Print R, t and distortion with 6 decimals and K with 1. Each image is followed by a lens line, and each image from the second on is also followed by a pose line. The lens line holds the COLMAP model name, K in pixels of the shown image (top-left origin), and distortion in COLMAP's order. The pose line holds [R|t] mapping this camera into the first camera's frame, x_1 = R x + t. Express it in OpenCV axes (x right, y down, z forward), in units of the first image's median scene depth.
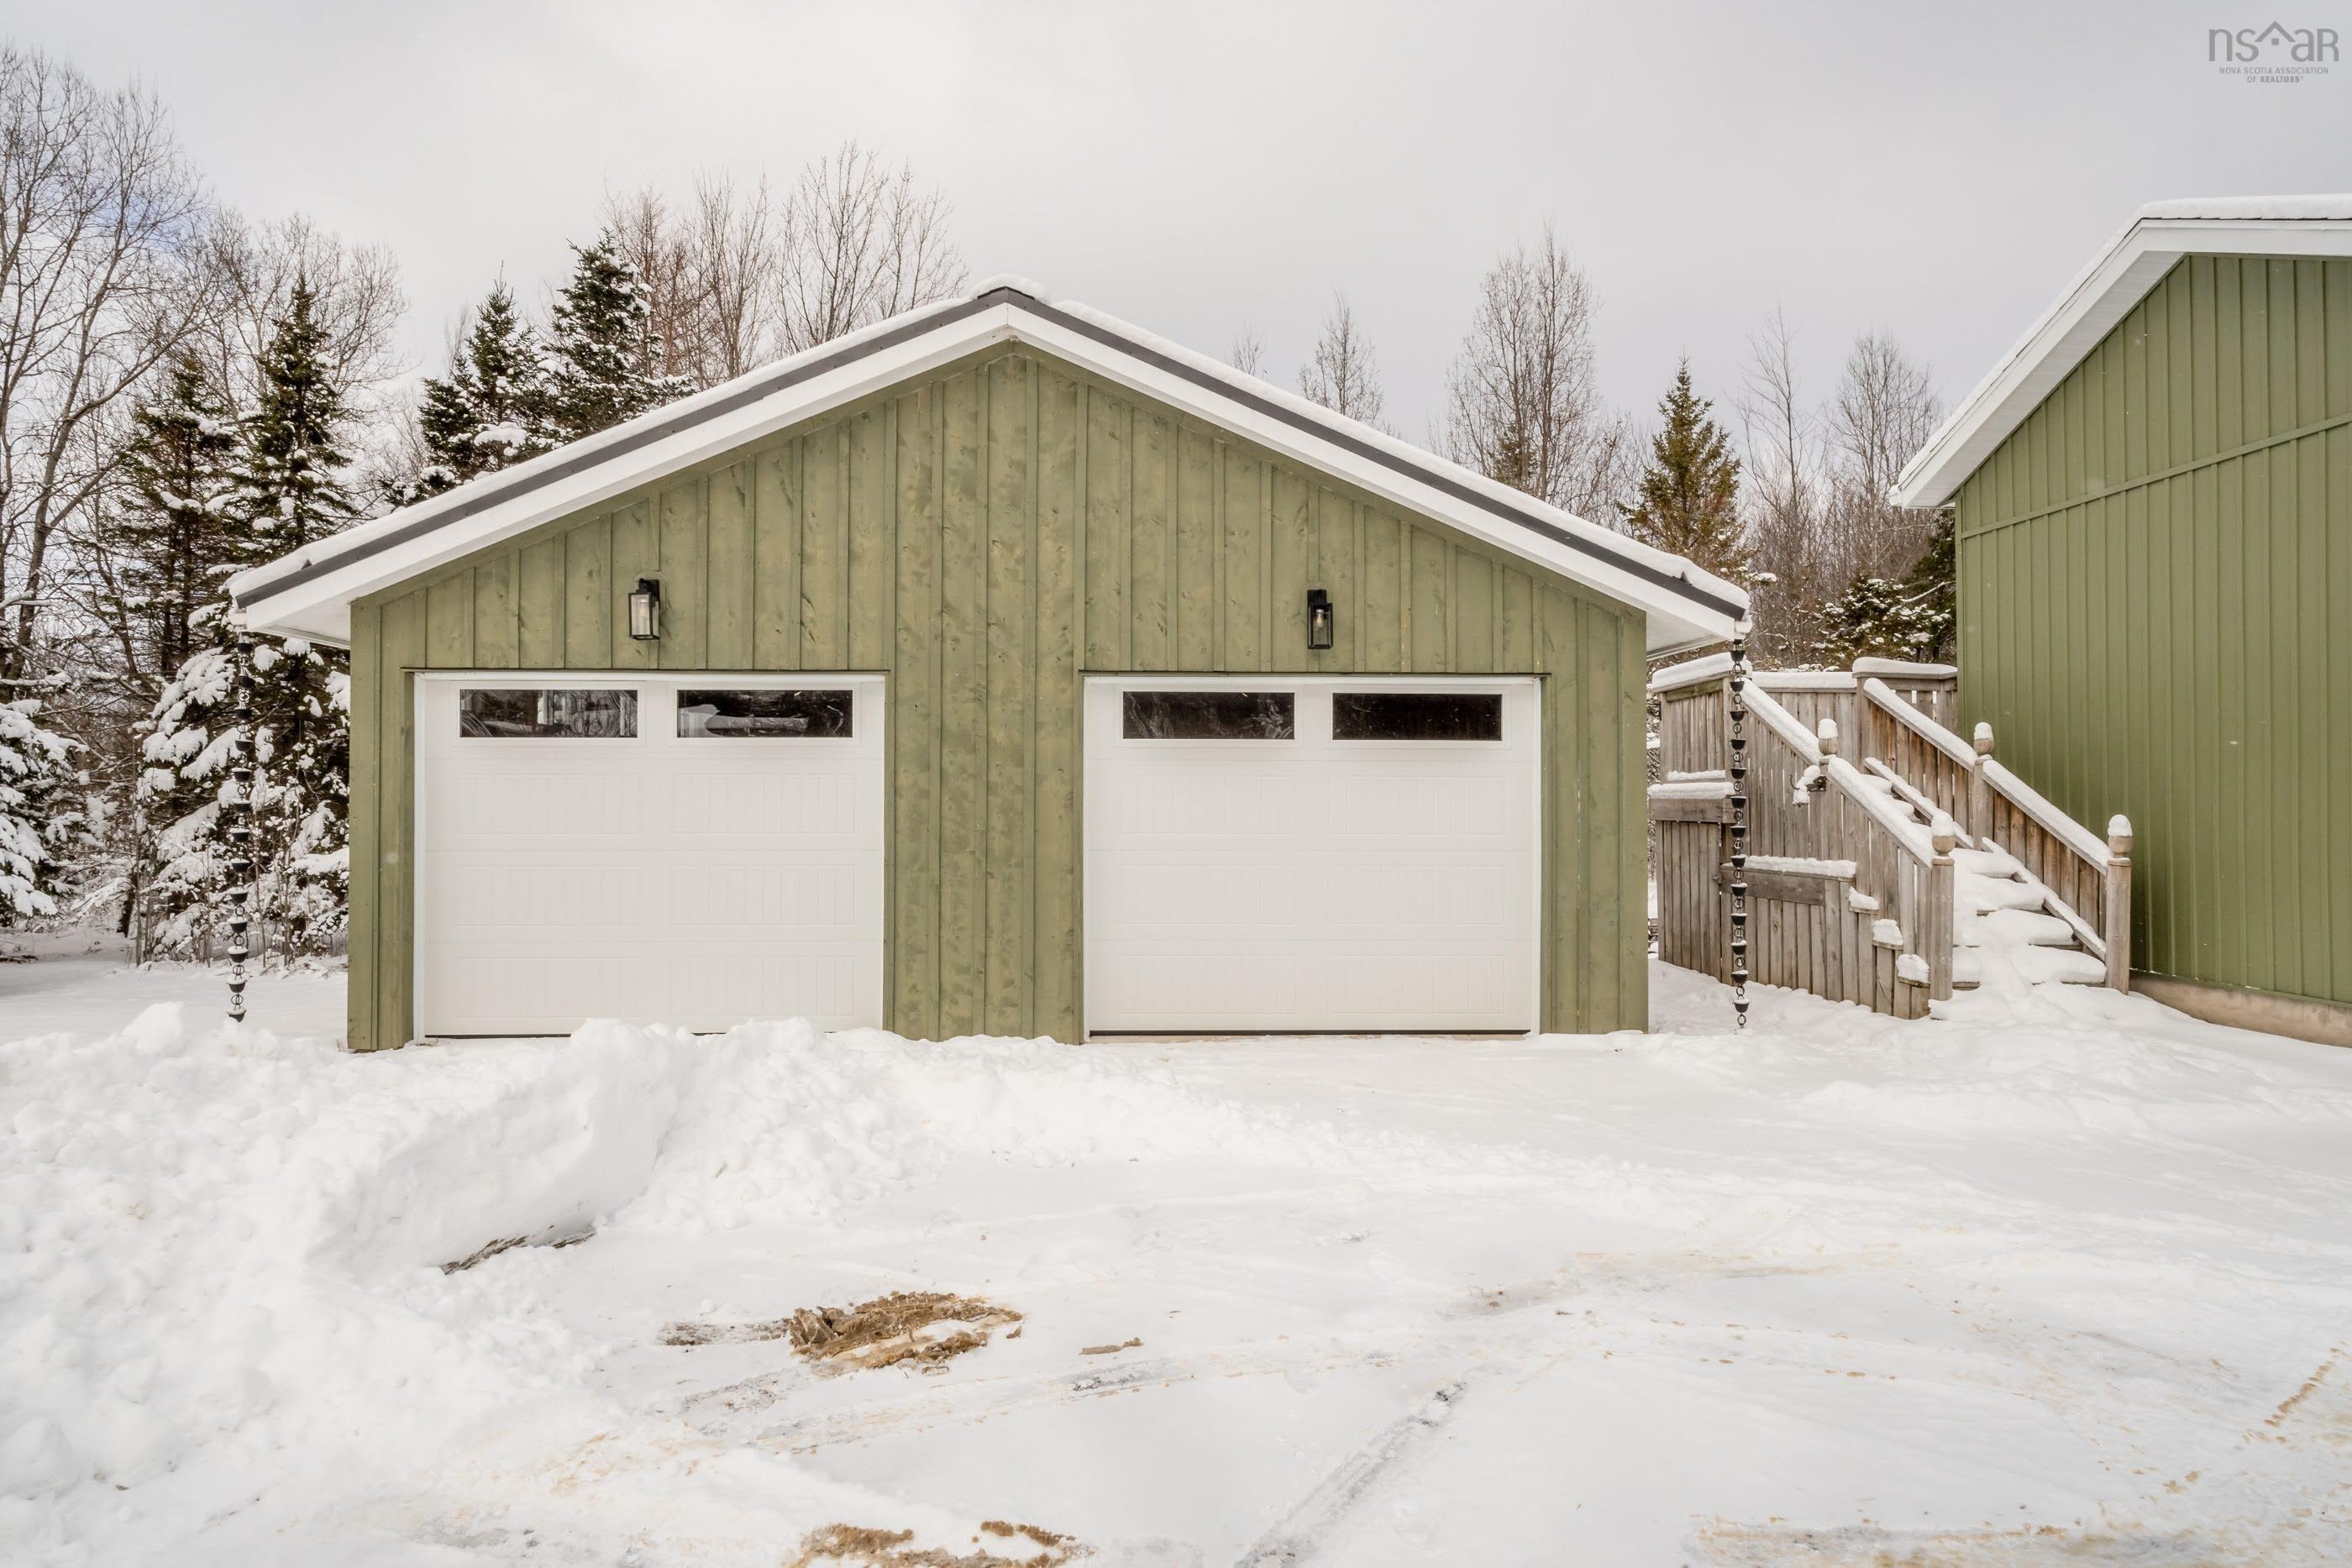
lens RADIAL K [[1343.5, 0, 1172.2], [0, 1343.5, 798.9], [0, 0, 1]] dist [-0.006778, -0.000132]
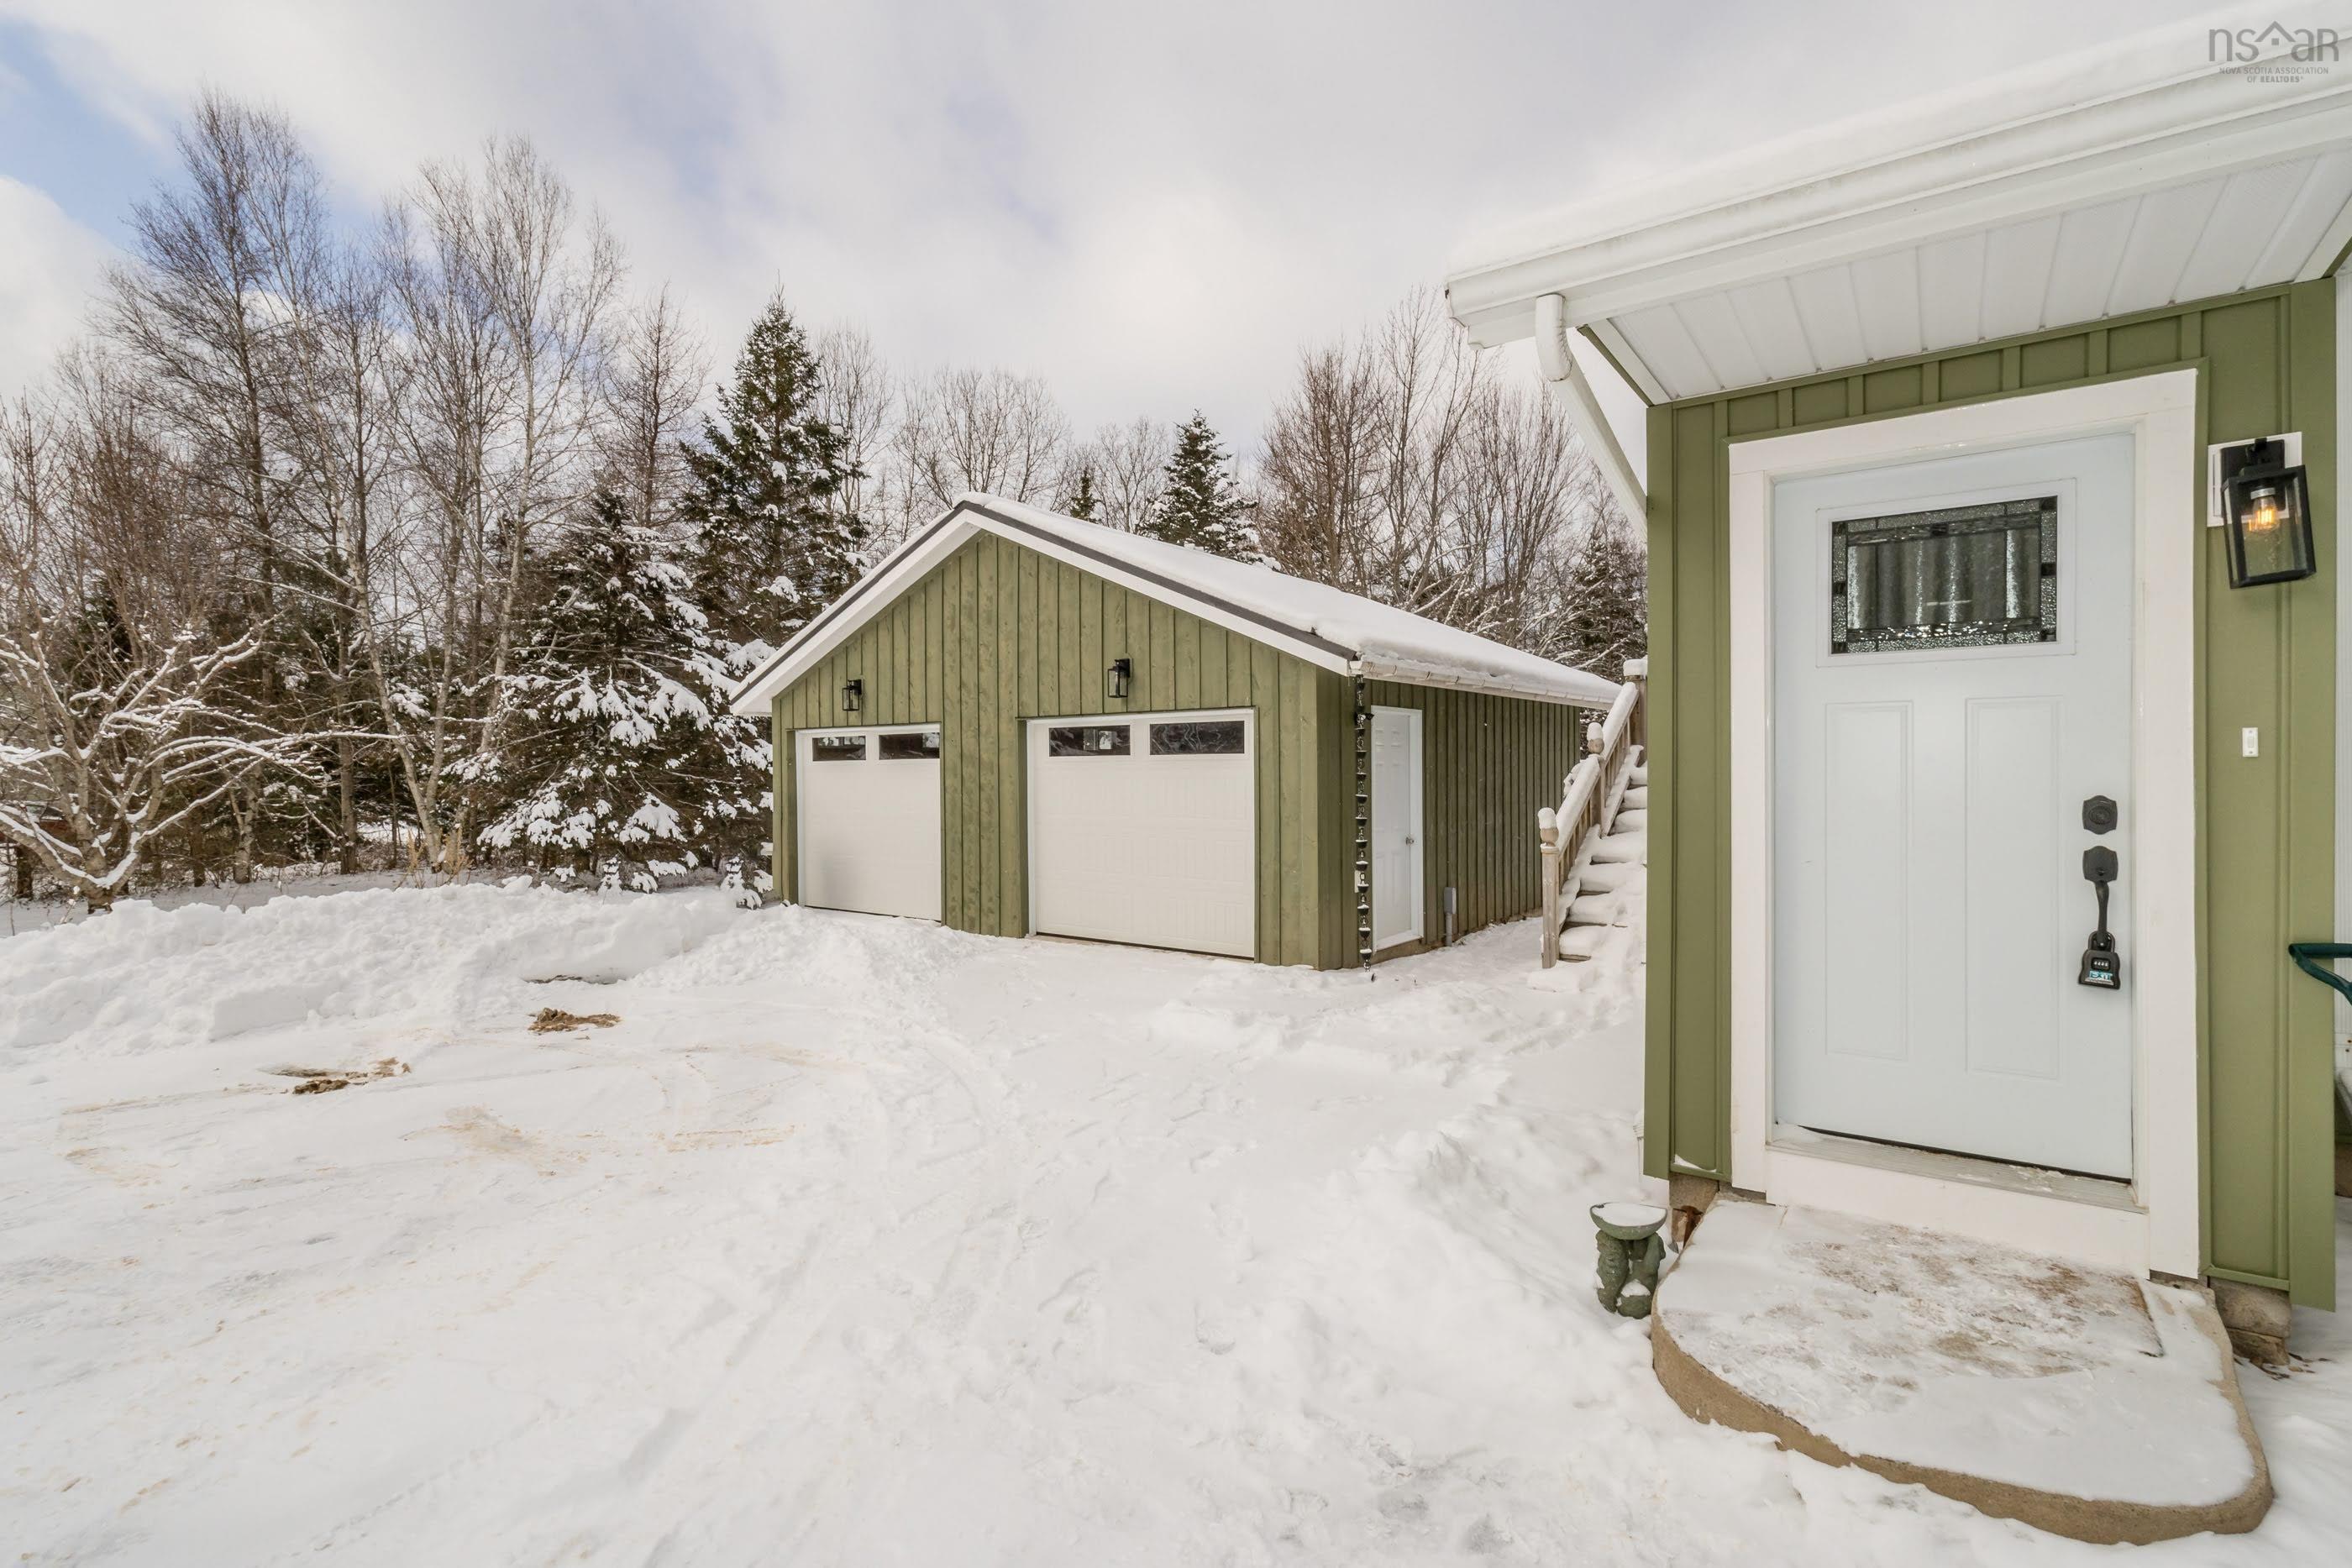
lens RADIAL K [[1081.8, 0, 1193.3], [0, 1081.8, 771.5], [0, 0, 1]] dist [0.004544, 0.001373]
pose [[0.778820, -0.004959, -0.627227, 0.938809], [0.004623, 0.999987, -0.002165, -0.024199], [0.627230, -0.001213, 0.778833, 0.090676]]
